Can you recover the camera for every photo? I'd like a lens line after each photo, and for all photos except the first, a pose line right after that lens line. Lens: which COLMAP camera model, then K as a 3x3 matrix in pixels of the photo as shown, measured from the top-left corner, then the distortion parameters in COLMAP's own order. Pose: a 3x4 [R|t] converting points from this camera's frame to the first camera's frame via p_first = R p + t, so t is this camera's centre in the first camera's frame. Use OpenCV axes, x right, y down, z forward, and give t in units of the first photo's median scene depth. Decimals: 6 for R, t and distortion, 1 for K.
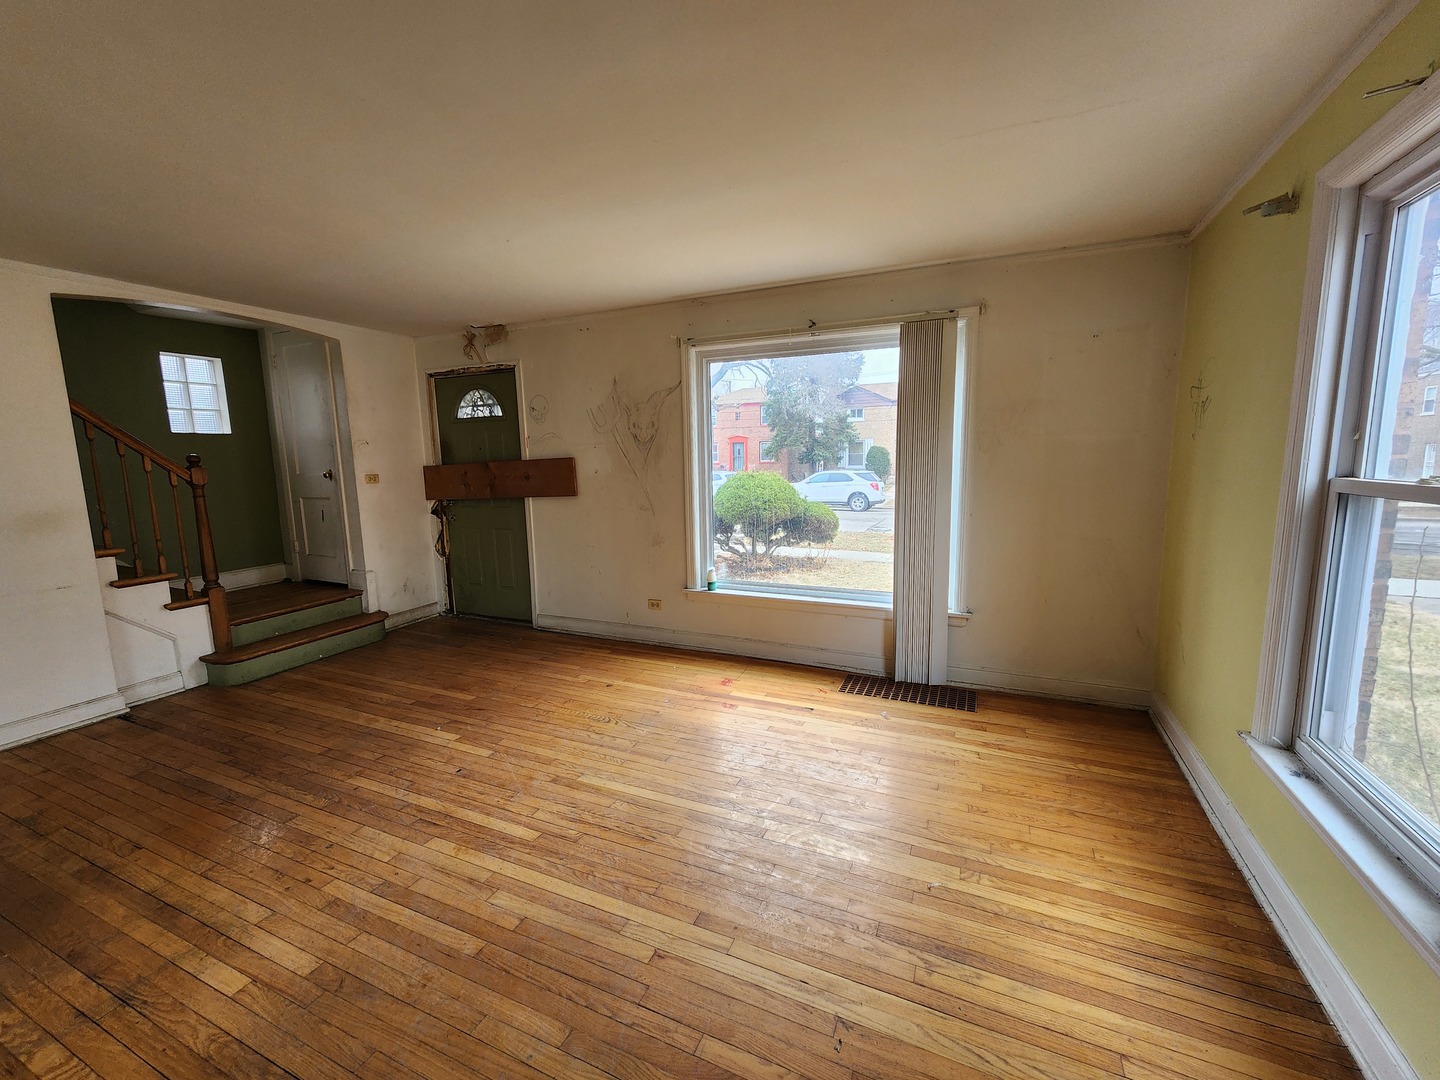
lens RADIAL K [[592.4, 0, 720.0], [0, 592.4, 540.0], [0, 0, 1]] dist [-0.000688, 0.000289]
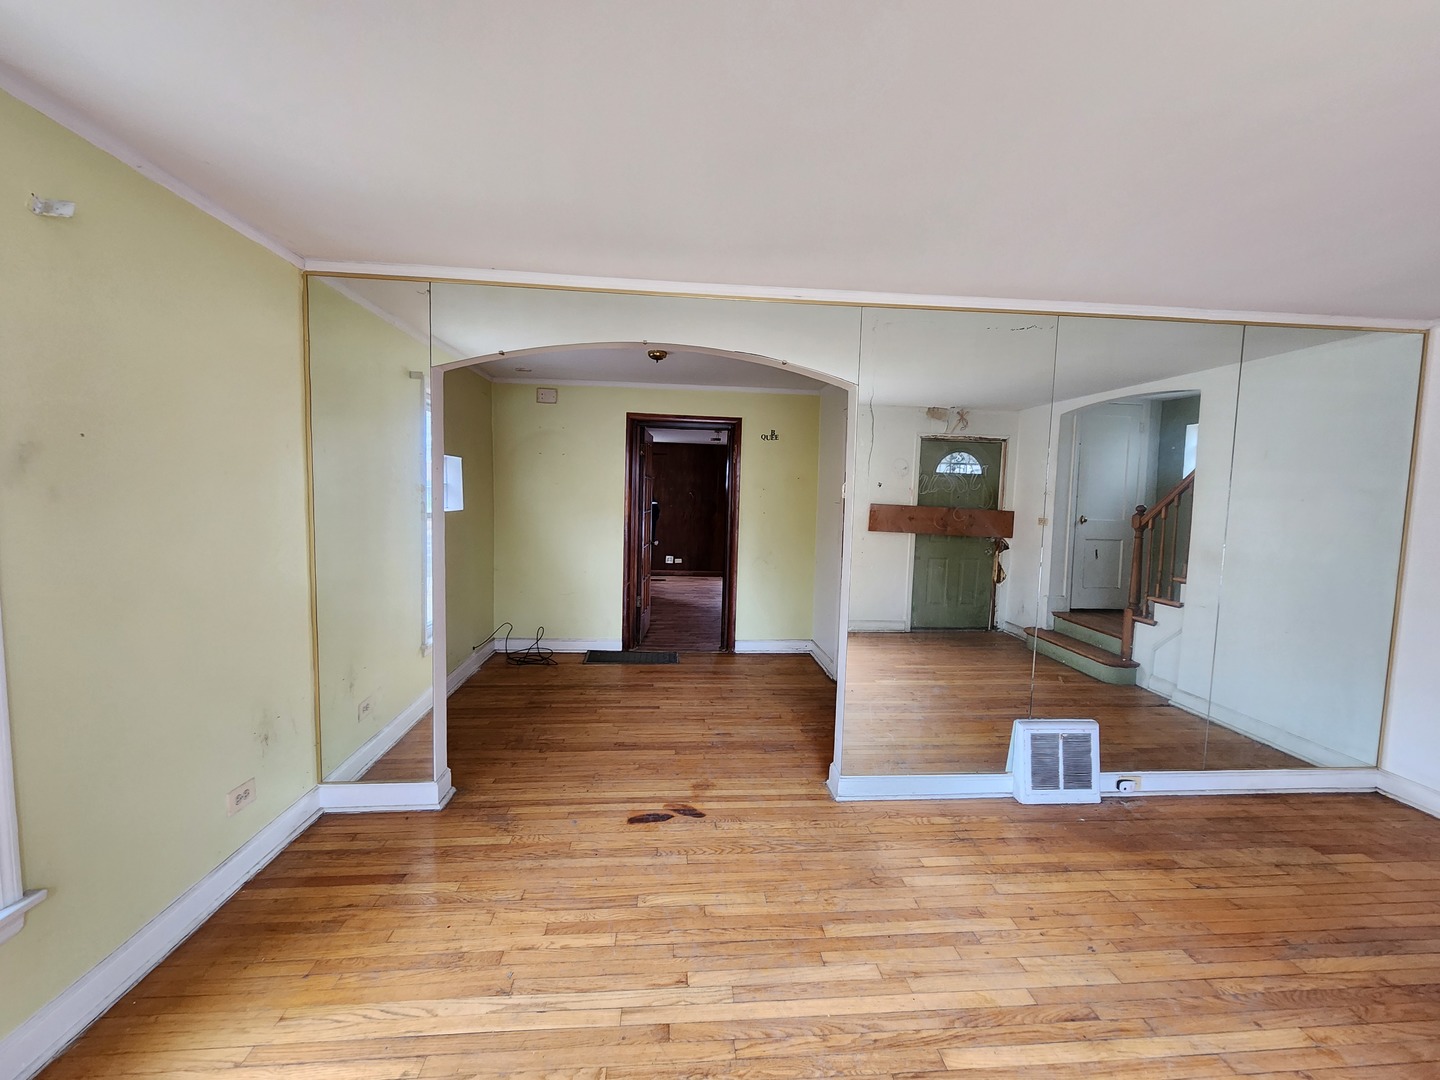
lens RADIAL K [[592.4, 0, 720.0], [0, 592.4, 540.0], [0, 0, 1]] dist [-0.000688, 0.000289]
pose [[-0.875892, 0.035895, -0.481169, 0.265403], [-0.077678, 0.973731, 0.214040, -0.255186], [0.476213, 0.224853, -0.850096, 1.447717]]
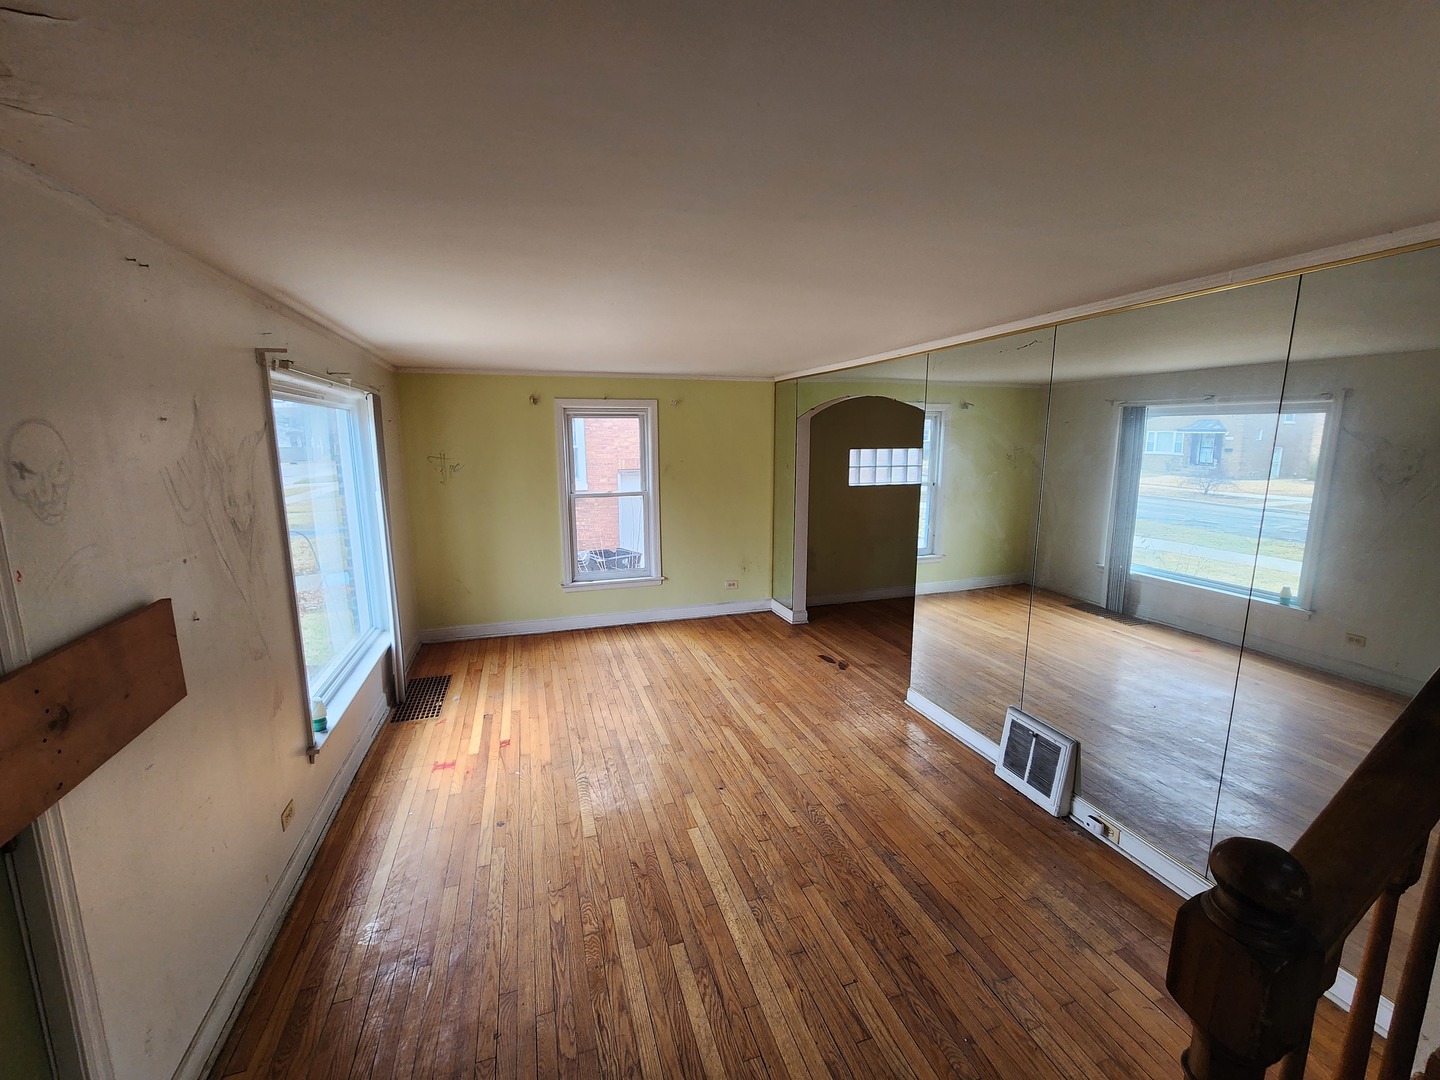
lens RADIAL K [[592.4, 0, 720.0], [0, 592.4, 540.0], [0, 0, 1]] dist [-0.000688, 0.000289]
pose [[-0.672631, -0.107616, 0.732111, -1.633097], [0.119875, 0.960453, 0.251317, -0.491667], [-0.730204, 0.256806, -0.633130, 2.126566]]
